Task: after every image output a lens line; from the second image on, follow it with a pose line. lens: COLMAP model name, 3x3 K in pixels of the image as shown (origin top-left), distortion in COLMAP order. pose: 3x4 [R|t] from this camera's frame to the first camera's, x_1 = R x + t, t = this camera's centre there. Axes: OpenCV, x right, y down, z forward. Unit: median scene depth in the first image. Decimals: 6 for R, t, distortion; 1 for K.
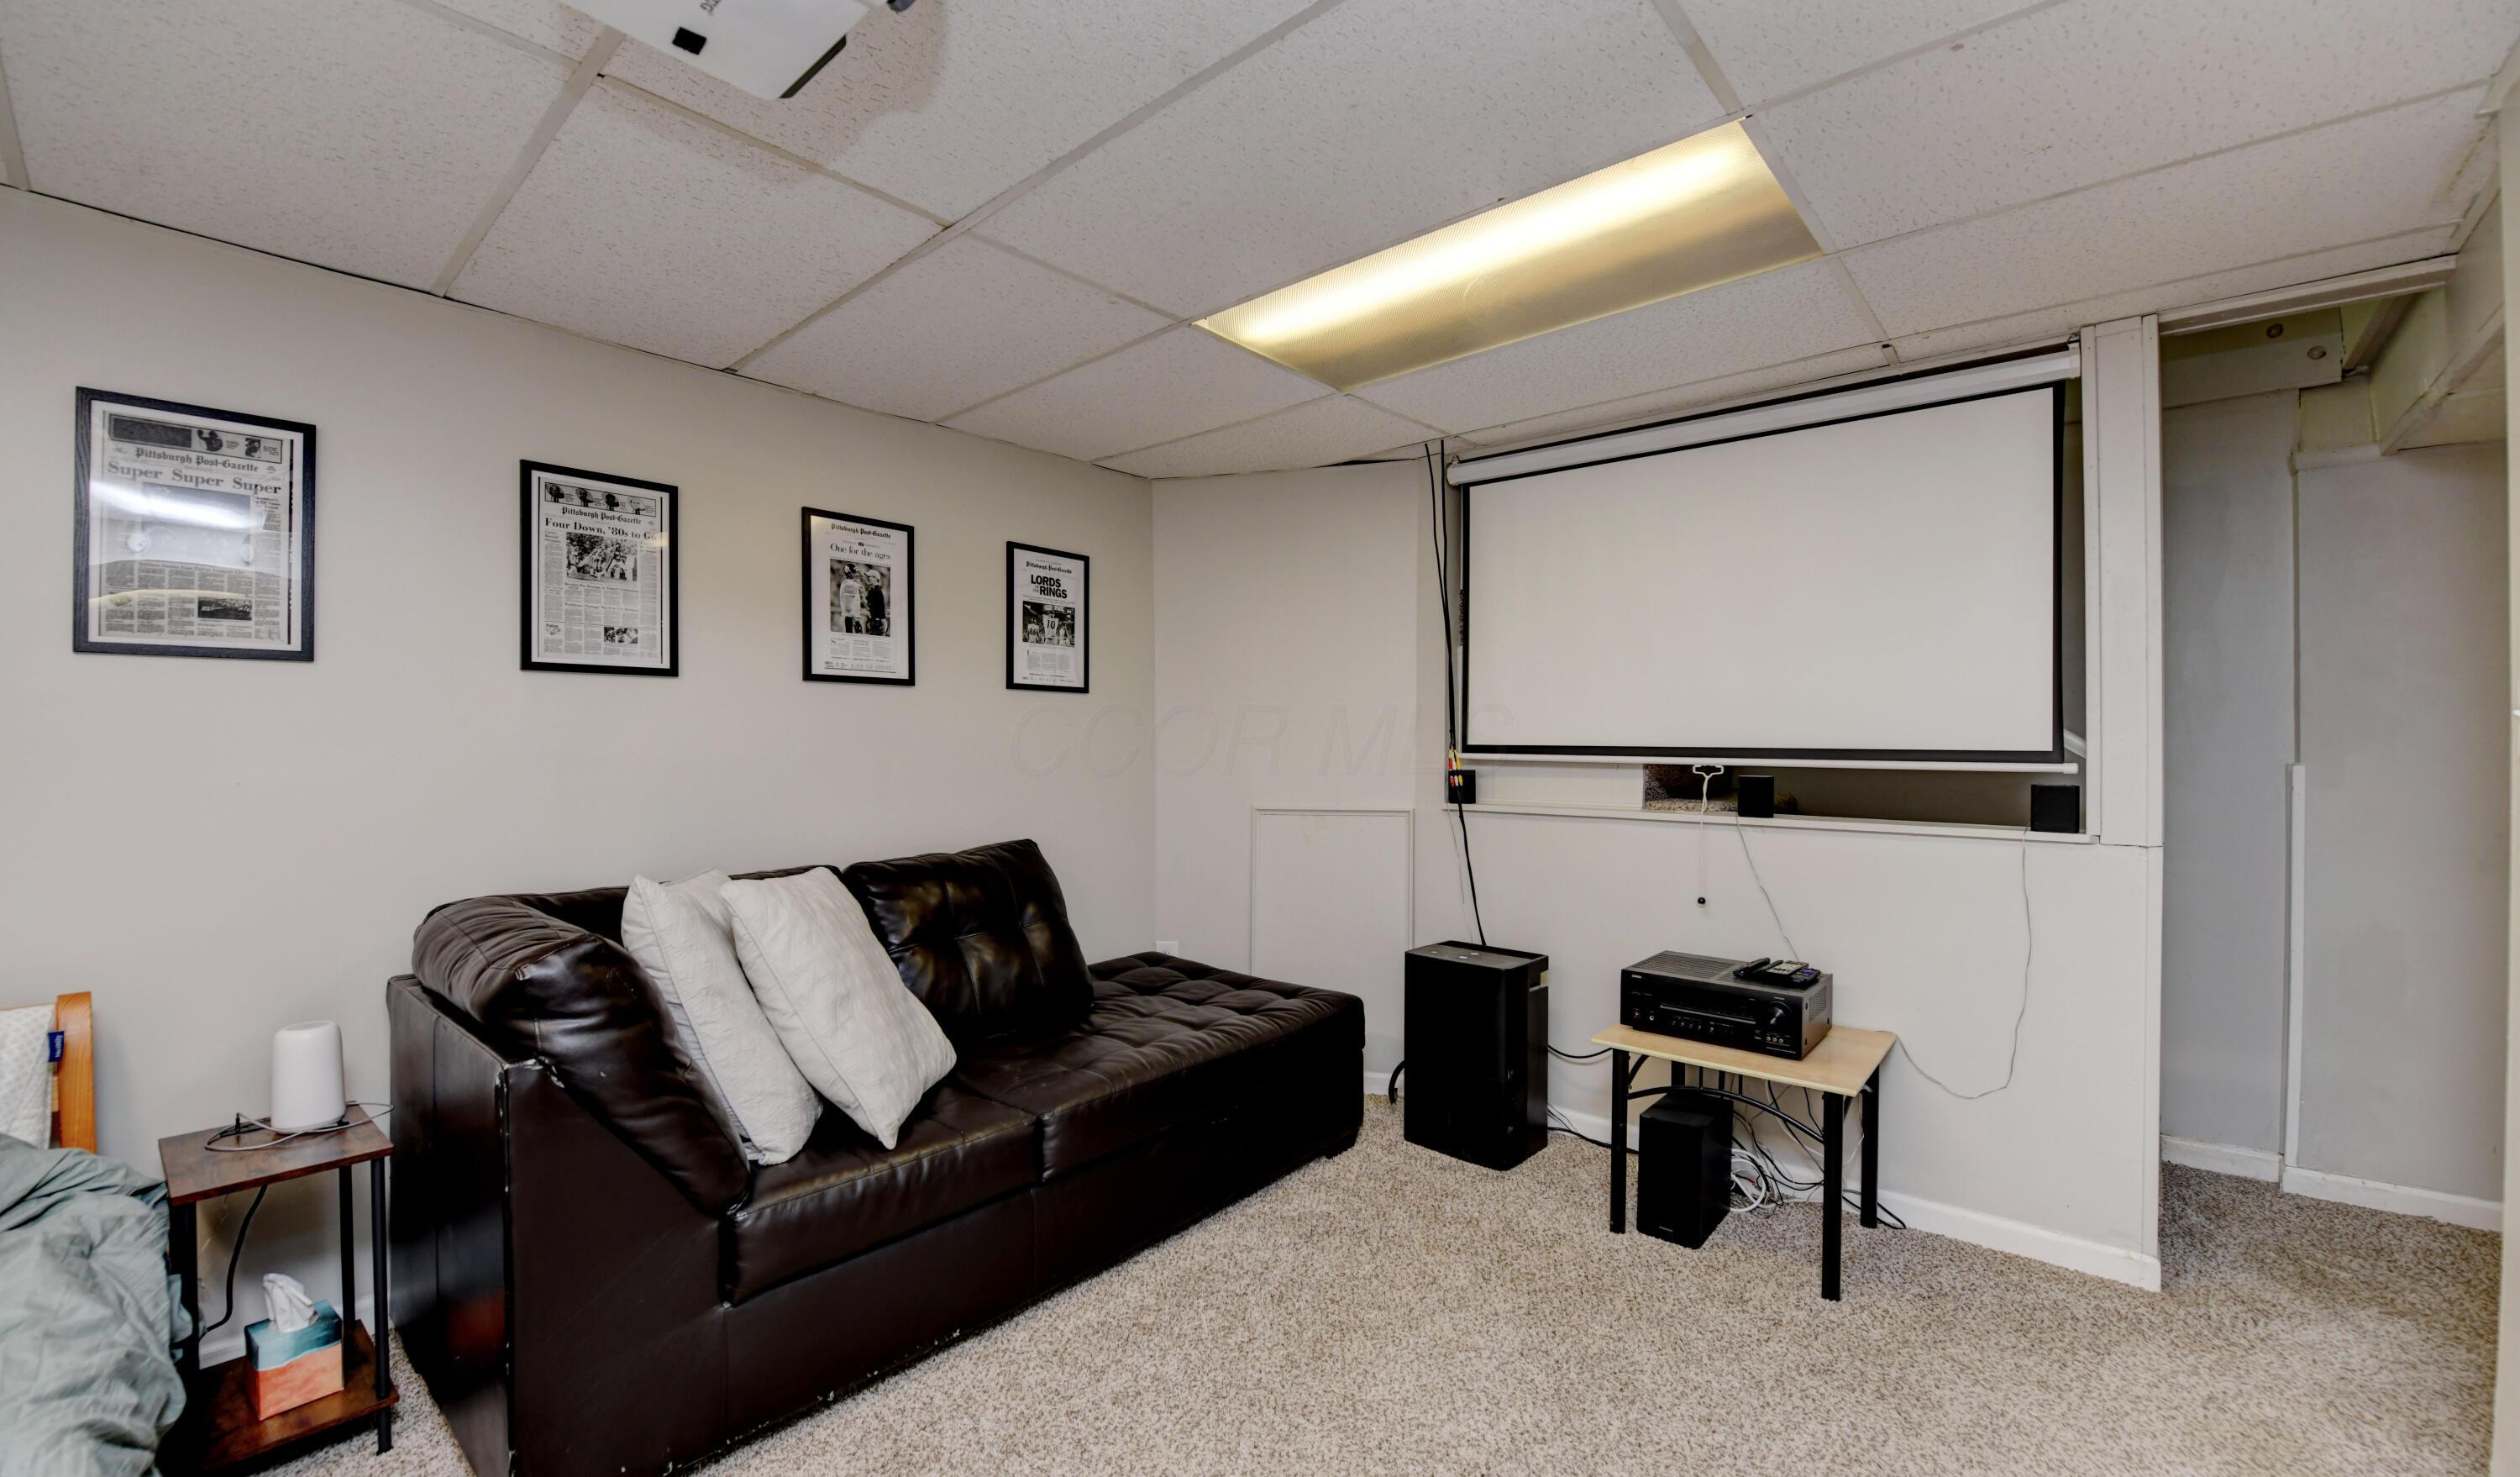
lens RADIAL K [[996.5, 0, 1260.0], [0, 996.5, 738.5], [0, 0, 1]] dist [-0.021230, -0.000338]
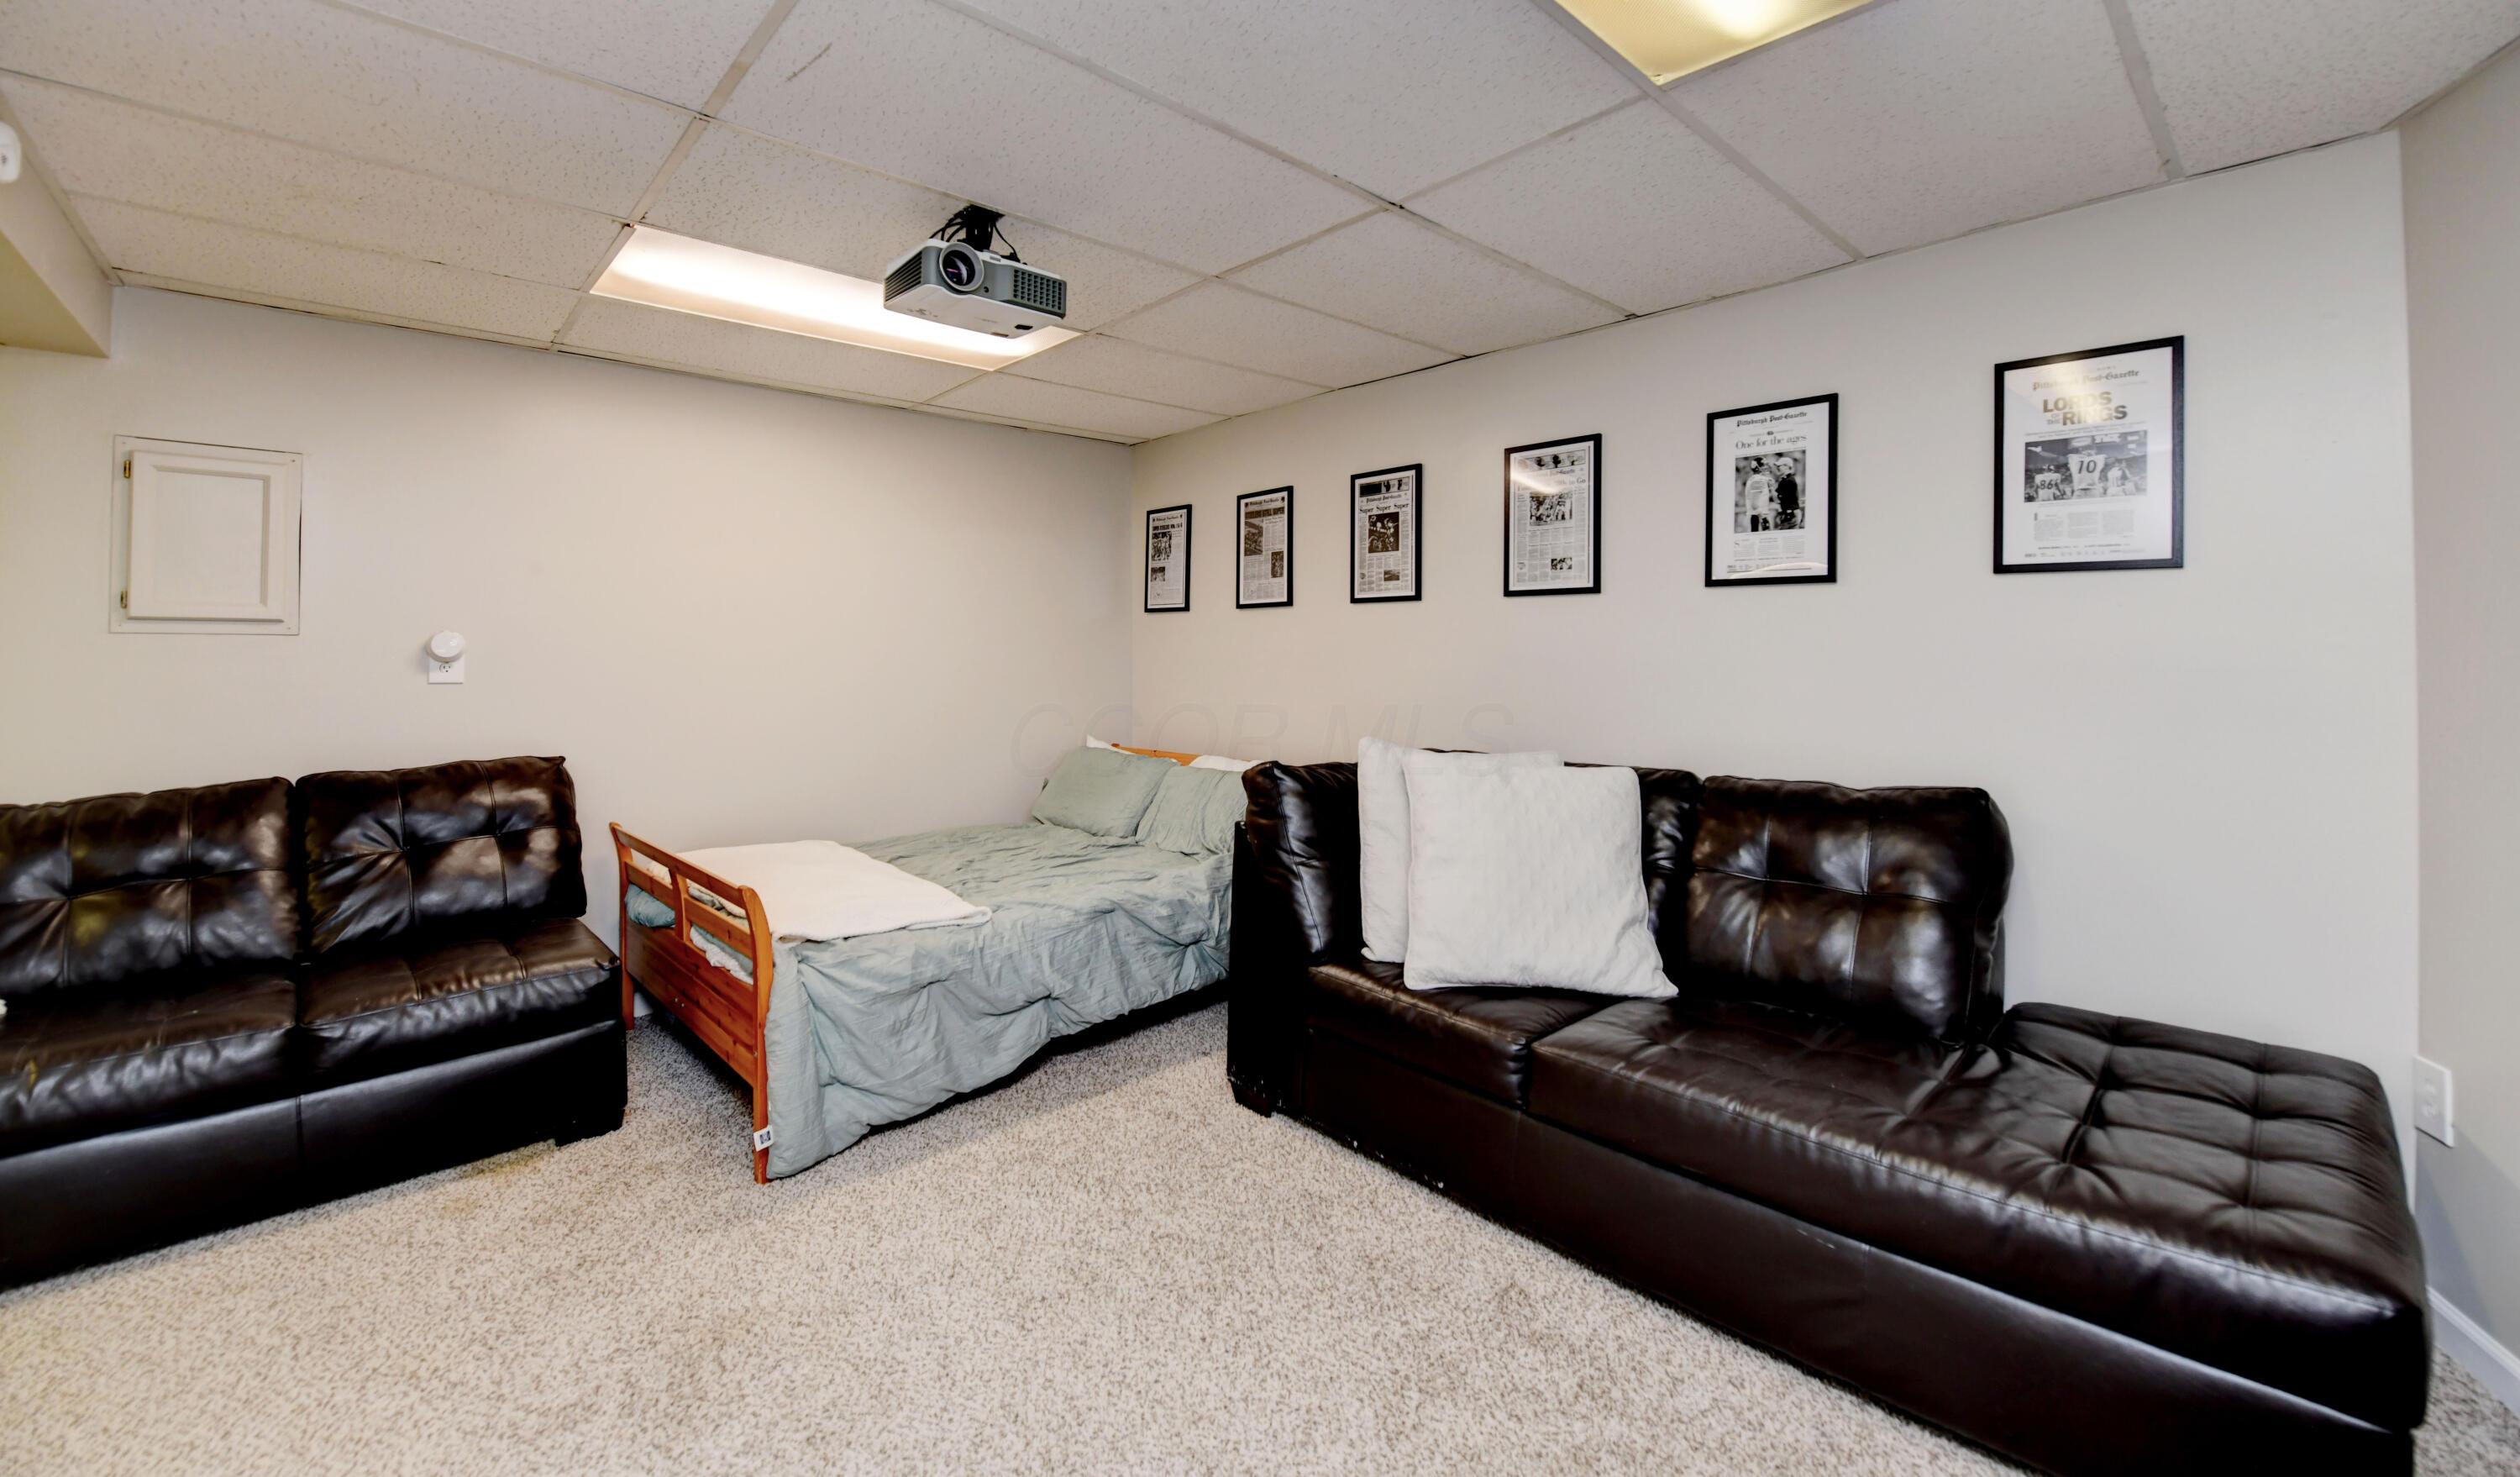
lens RADIAL K [[991.7, 0, 1258.5], [0, 991.7, 657.4], [0, 0, 1]] dist [-0.015864, -0.003161]
pose [[-0.097033, 0.011450, -0.995215, 0.587381], [0.003142, 0.999932, 0.011198, 0.000472], [0.995276, -0.002041, -0.097062, 0.649426]]
